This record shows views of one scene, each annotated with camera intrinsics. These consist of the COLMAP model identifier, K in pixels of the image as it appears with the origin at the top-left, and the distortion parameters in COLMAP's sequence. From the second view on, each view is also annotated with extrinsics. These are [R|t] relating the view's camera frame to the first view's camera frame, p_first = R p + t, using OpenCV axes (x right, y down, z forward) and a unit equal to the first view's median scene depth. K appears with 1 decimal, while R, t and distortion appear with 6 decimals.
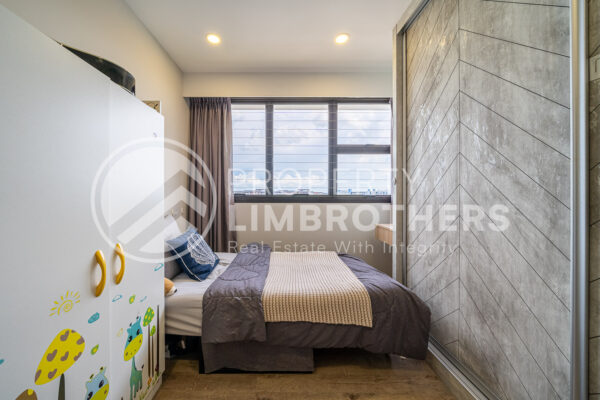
lens RADIAL K [[214.4, 0, 298.1], [0, 214.4, 196.9], [0, 0, 1]] dist [-0.001646, -0.000154]
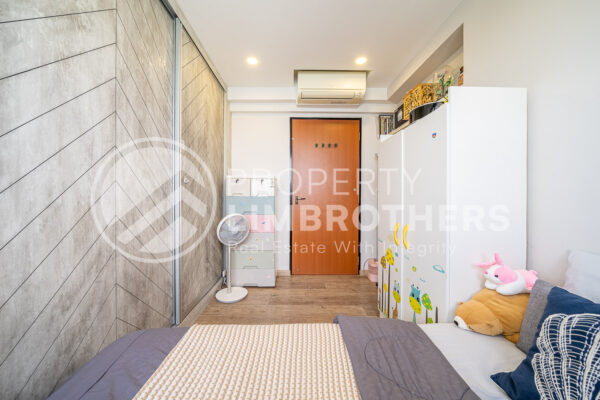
lens RADIAL K [[214.4, 0, 301.6], [0, 214.4, 197.2], [0, 0, 1]] dist [-0.001646, -0.000154]
pose [[-0.999450, -0.003597, 0.032977, -0.069508], [-0.003245, 0.999937, 0.010724, -0.002574], [-0.033013, 0.010611, -0.999399, 2.018978]]
